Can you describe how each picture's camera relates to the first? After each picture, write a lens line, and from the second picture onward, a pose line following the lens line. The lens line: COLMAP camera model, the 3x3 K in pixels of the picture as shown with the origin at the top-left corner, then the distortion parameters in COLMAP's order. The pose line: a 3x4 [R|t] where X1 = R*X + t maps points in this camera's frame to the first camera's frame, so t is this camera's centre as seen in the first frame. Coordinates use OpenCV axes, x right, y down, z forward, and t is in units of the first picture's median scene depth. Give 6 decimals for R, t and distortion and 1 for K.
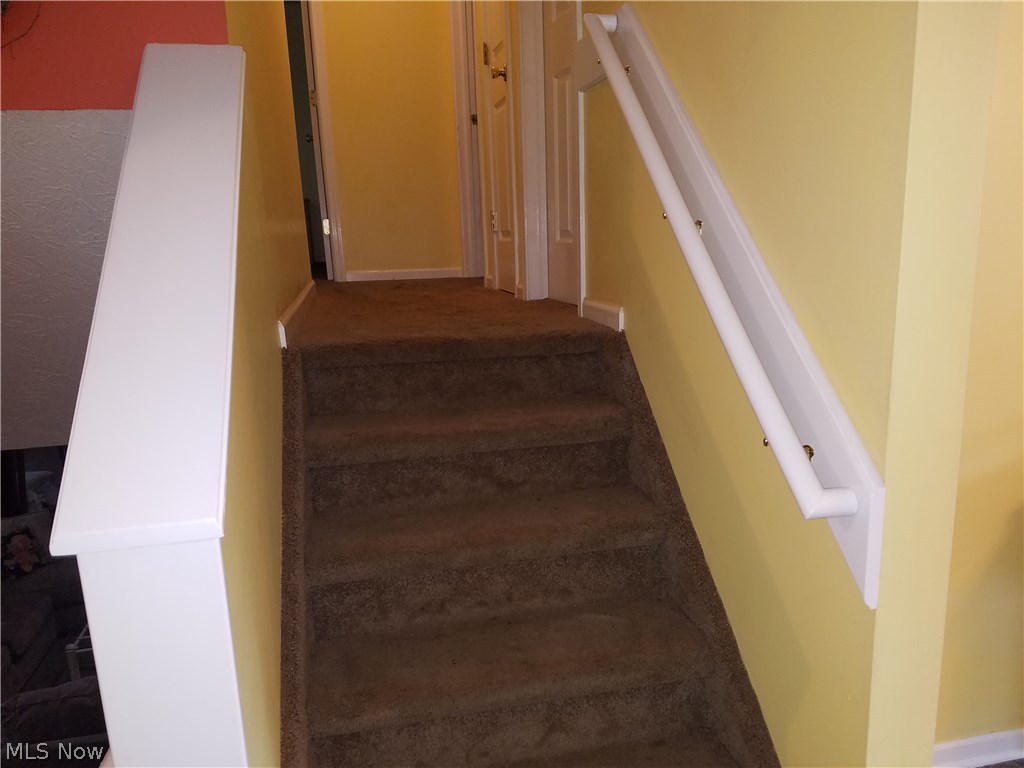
lens RADIAL K [[780.4, 0, 512.6], [0, 780.4, 385.6], [0, 0, 1]] dist [0.084157, -0.104307]
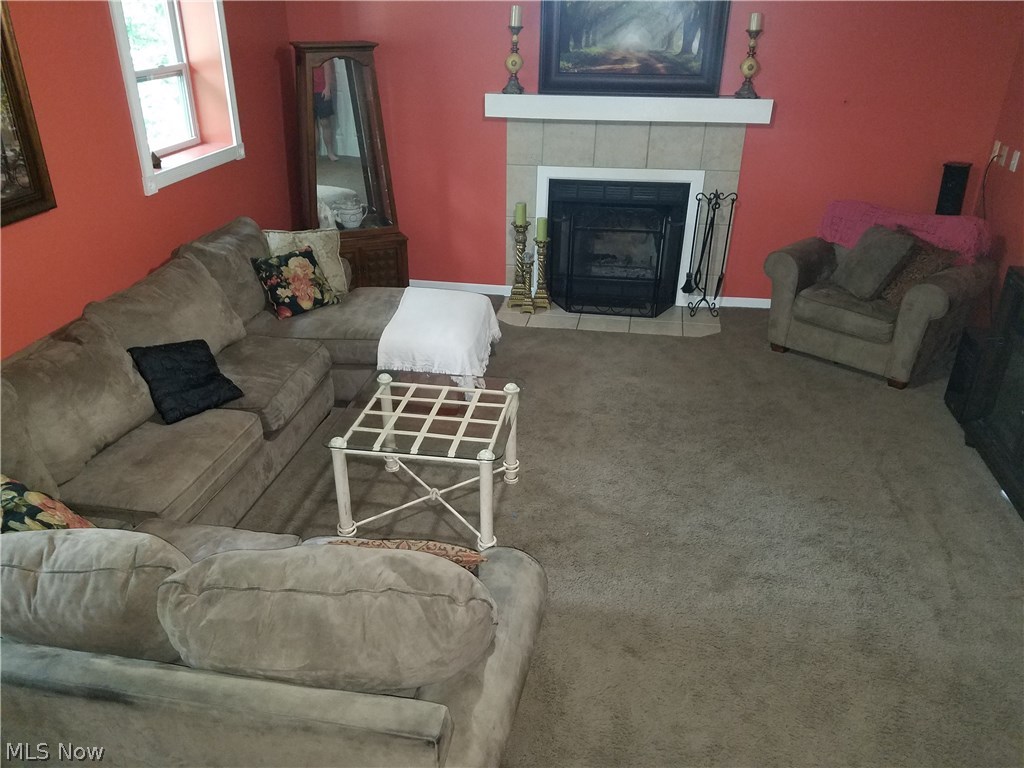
lens RADIAL K [[780.4, 0, 510.9], [0, 780.4, 383.1], [0, 0, 1]] dist [0.084157, -0.104307]
pose [[0.927039, 0.204030, -0.314594, -0.196587], [-0.116057, 0.953929, 0.276677, 0.078191], [0.356551, -0.219979, 0.908009, 0.398825]]
